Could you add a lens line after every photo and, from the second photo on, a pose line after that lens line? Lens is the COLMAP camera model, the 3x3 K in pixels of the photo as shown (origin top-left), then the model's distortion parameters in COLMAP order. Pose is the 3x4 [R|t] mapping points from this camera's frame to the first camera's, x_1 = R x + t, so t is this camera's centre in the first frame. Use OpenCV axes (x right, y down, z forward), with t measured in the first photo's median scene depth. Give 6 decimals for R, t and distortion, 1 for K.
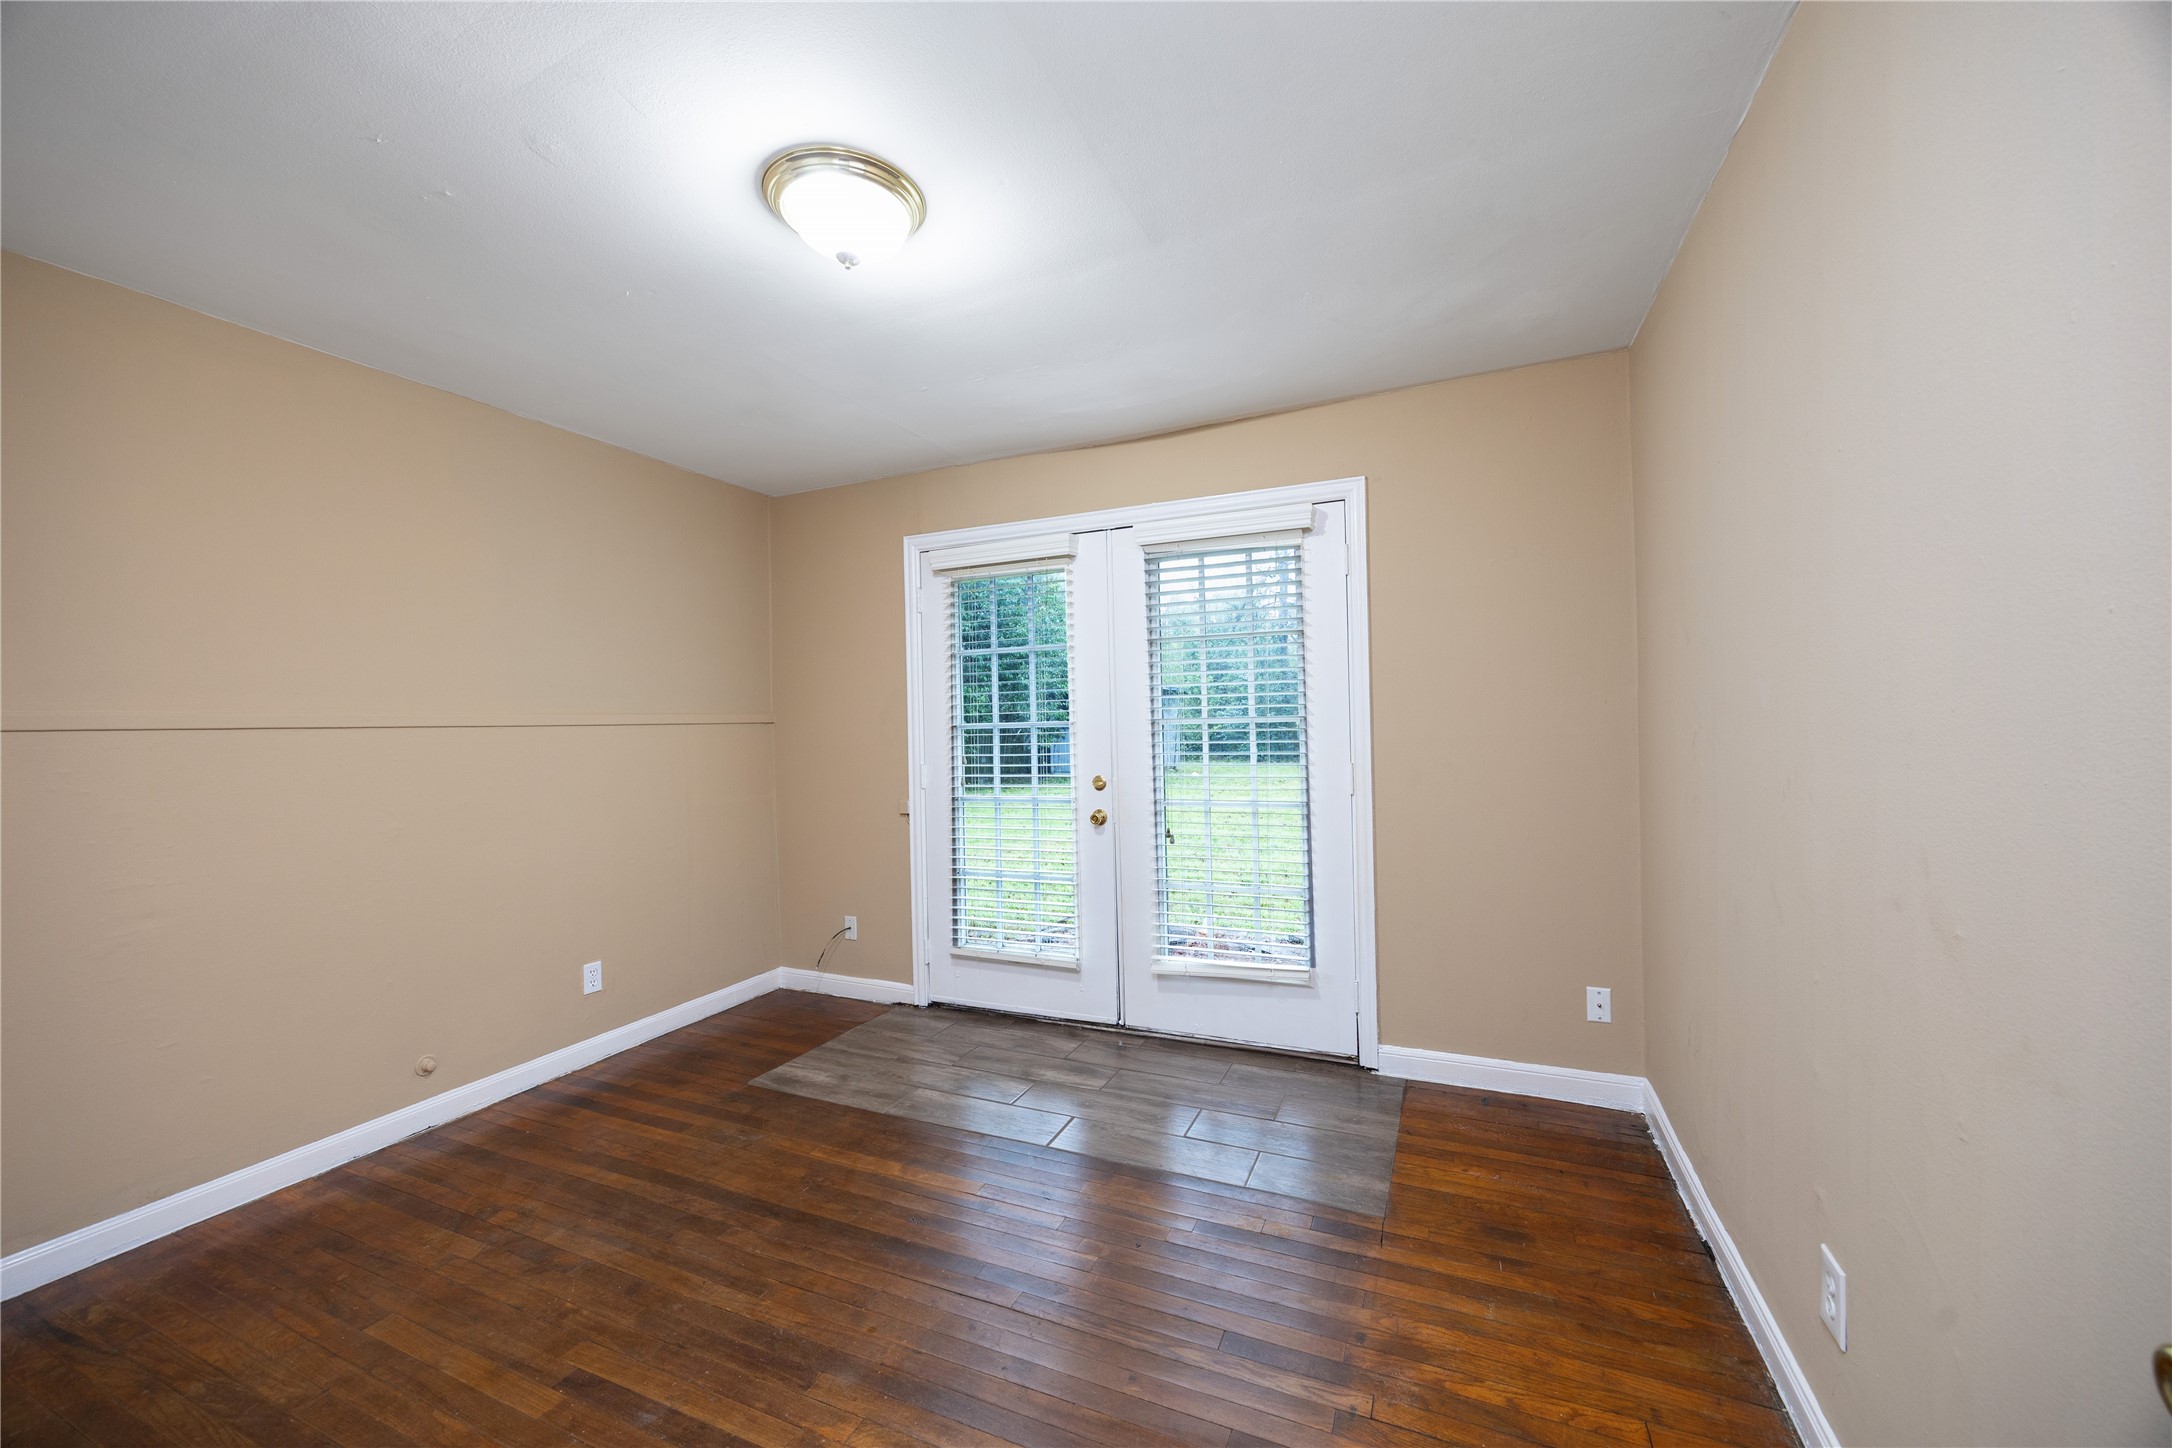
lens RADIAL K [[829.1, 0, 1093.3], [0, 829.1, 729.0], [0, 0, 1]] dist [-0.001157, -0.000188]
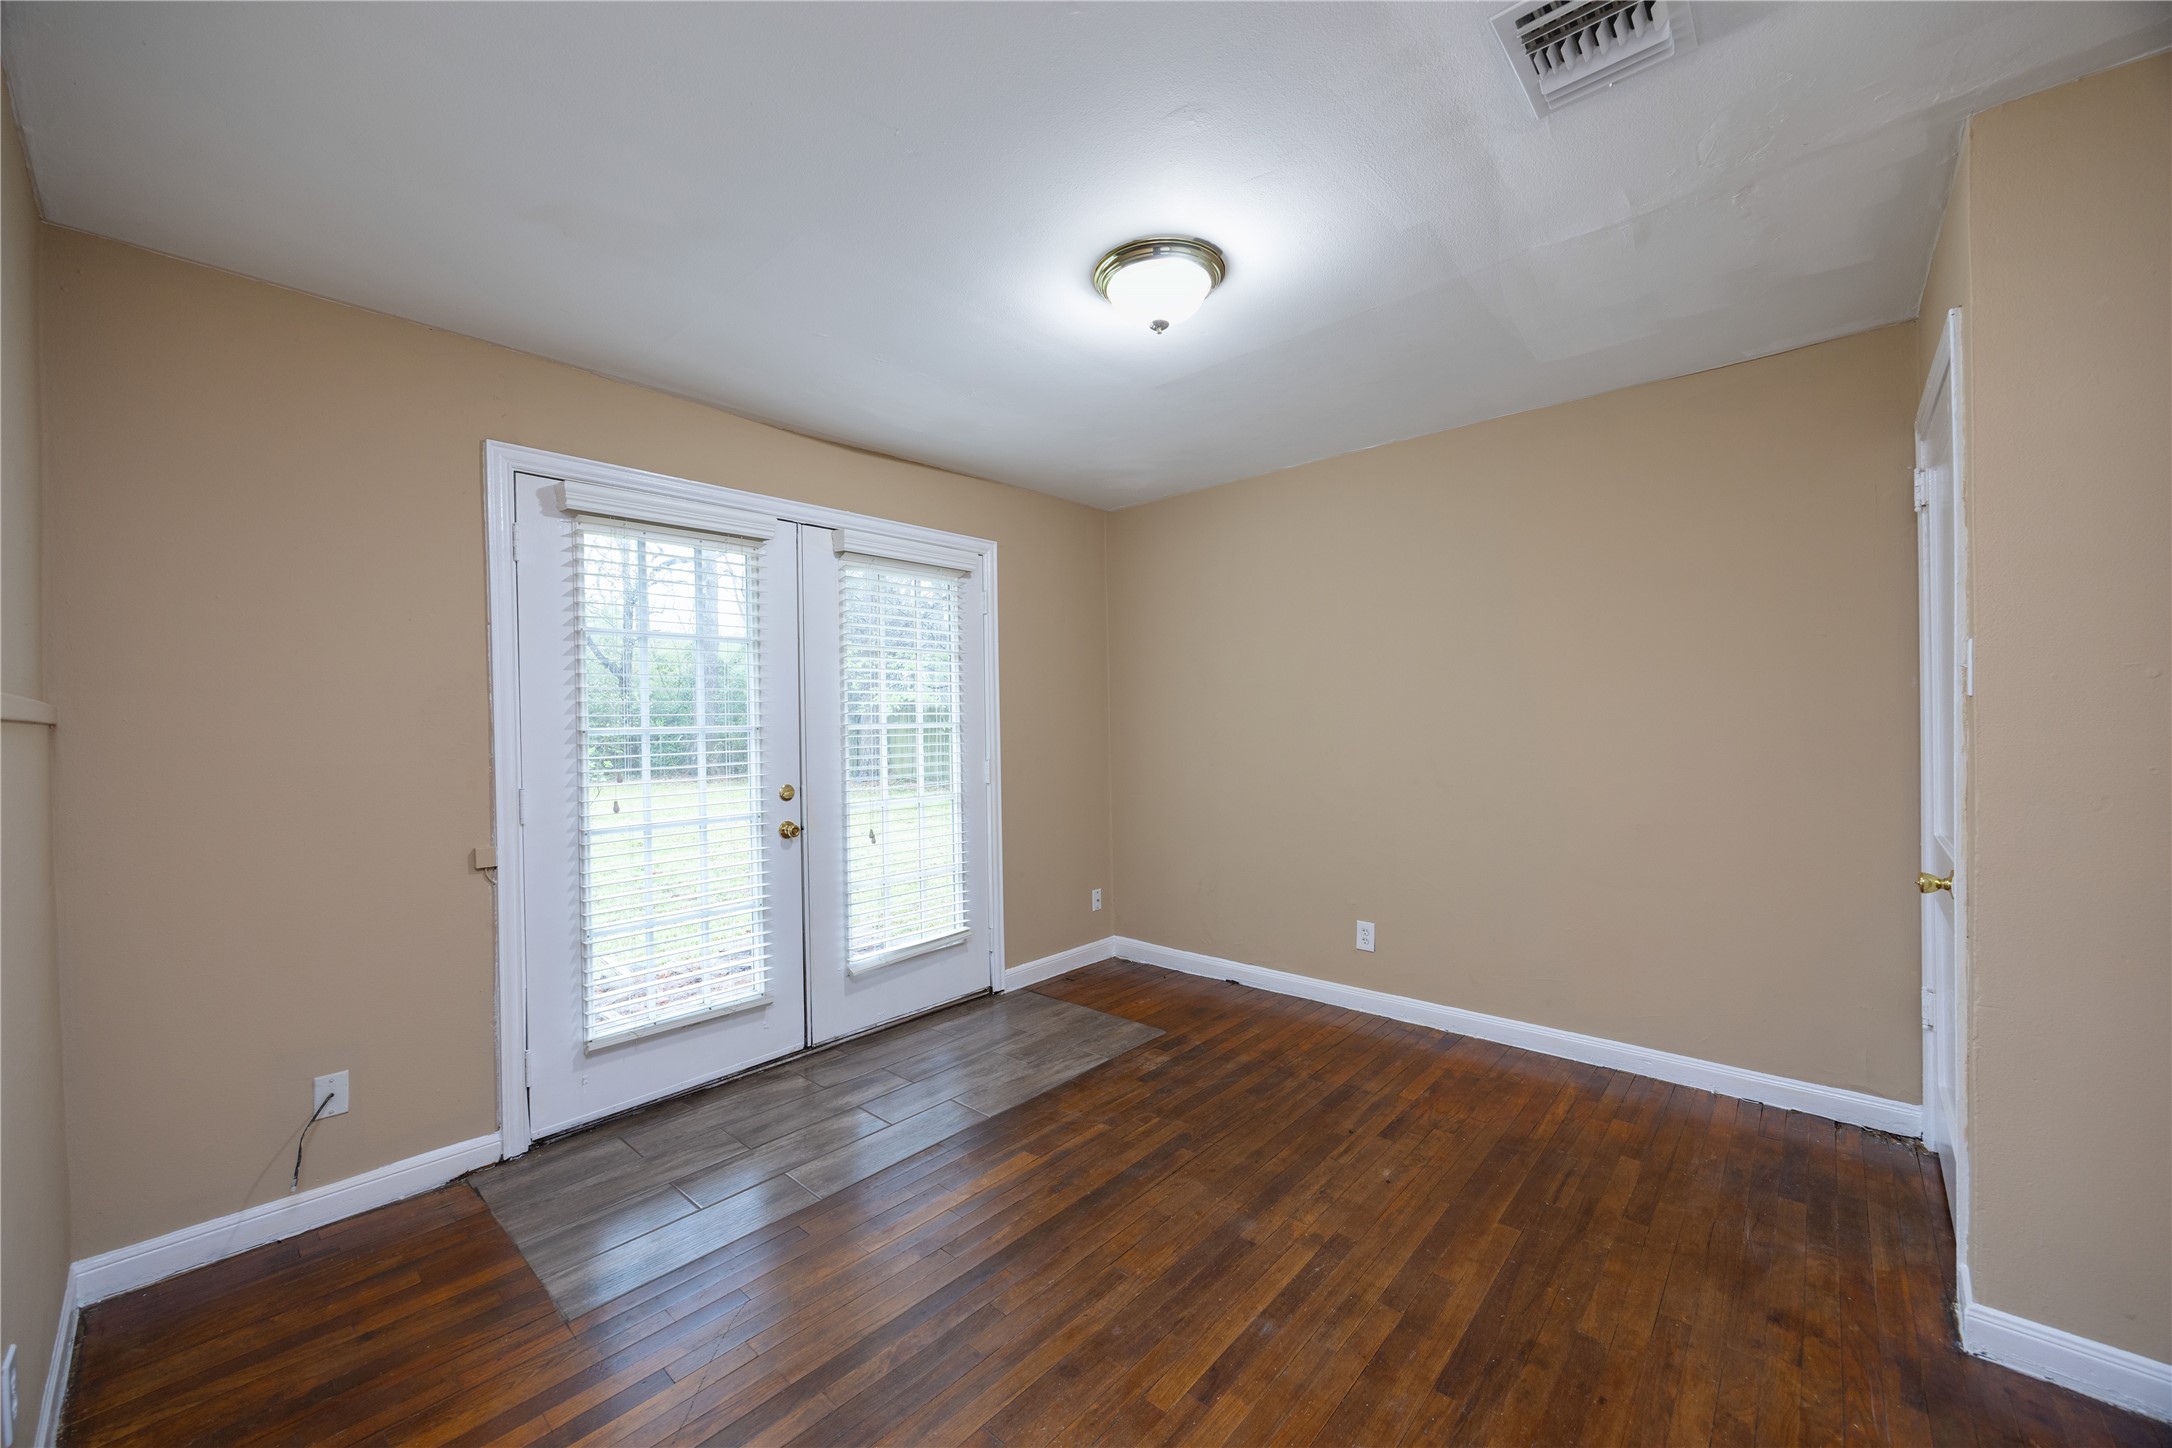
lens RADIAL K [[829.1, 0, 1089.2], [0, 829.1, 726.1], [0, 0, 1]] dist [-0.001157, -0.000188]
pose [[0.312020, 0.012504, 0.949993, -0.911776], [0.019900, 0.999608, -0.019693, 0.019009], [-0.949867, 0.025050, 0.311649, 0.464350]]
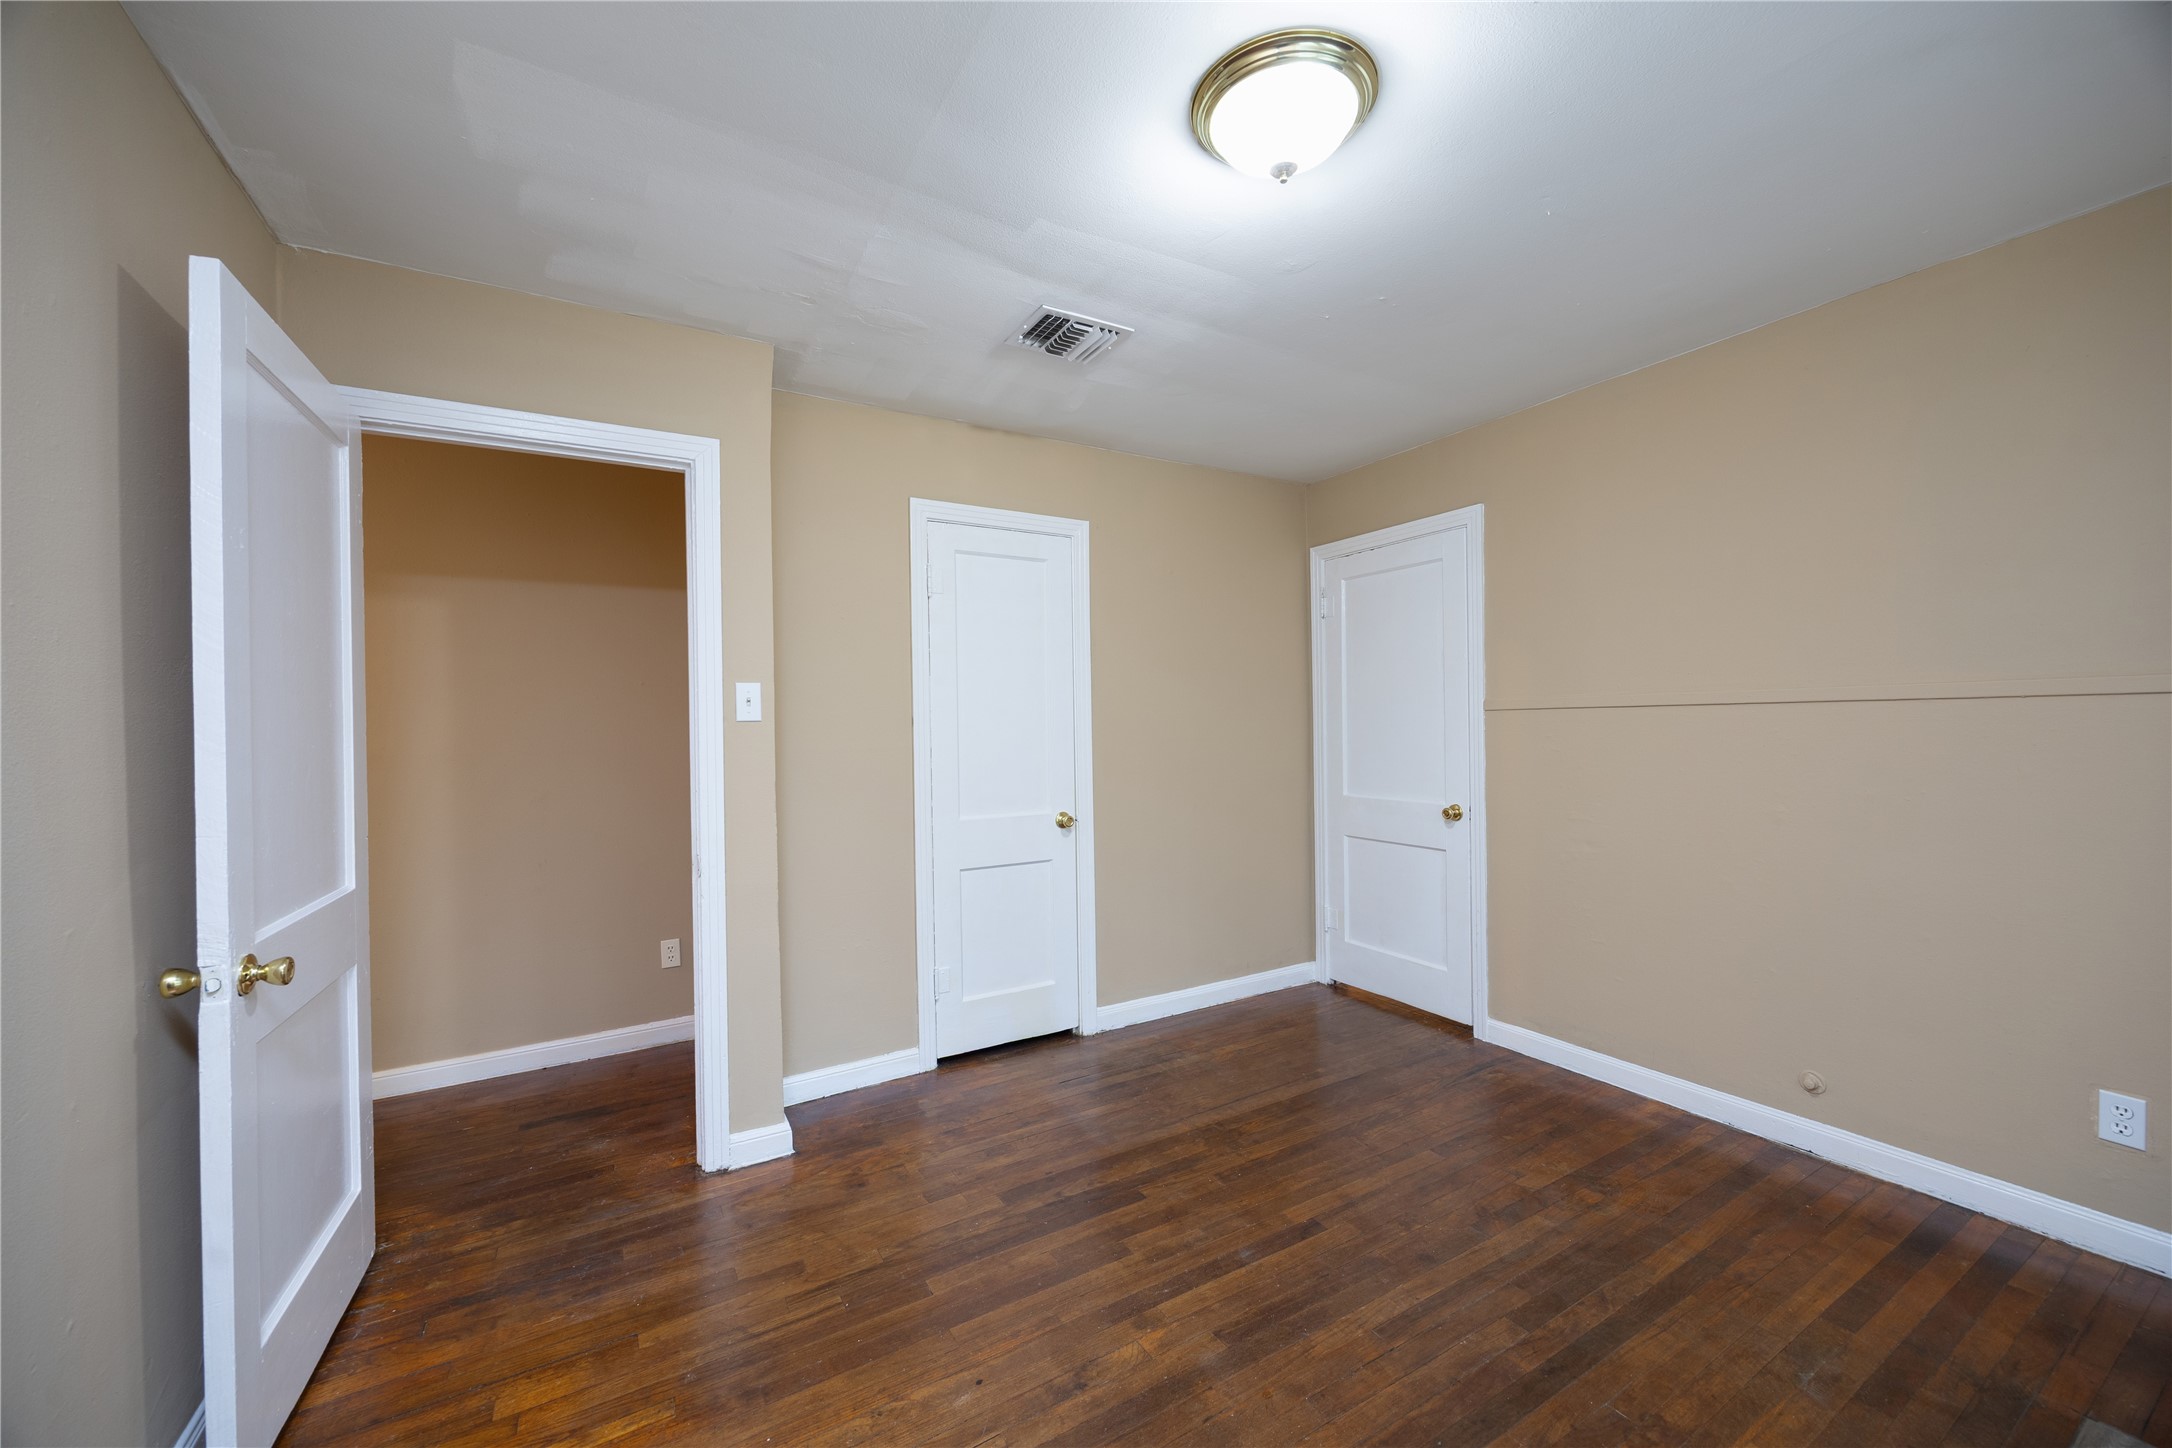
lens RADIAL K [[829.1, 0, 1089.9], [0, 829.1, 731.5], [0, 0, 1]] dist [-0.001157, -0.000188]
pose [[-0.583363, 0.036898, -0.811373, 0.331453], [0.020325, 0.999318, 0.030832, -0.011233], [0.811957, 0.001495, -0.583715, 0.838643]]
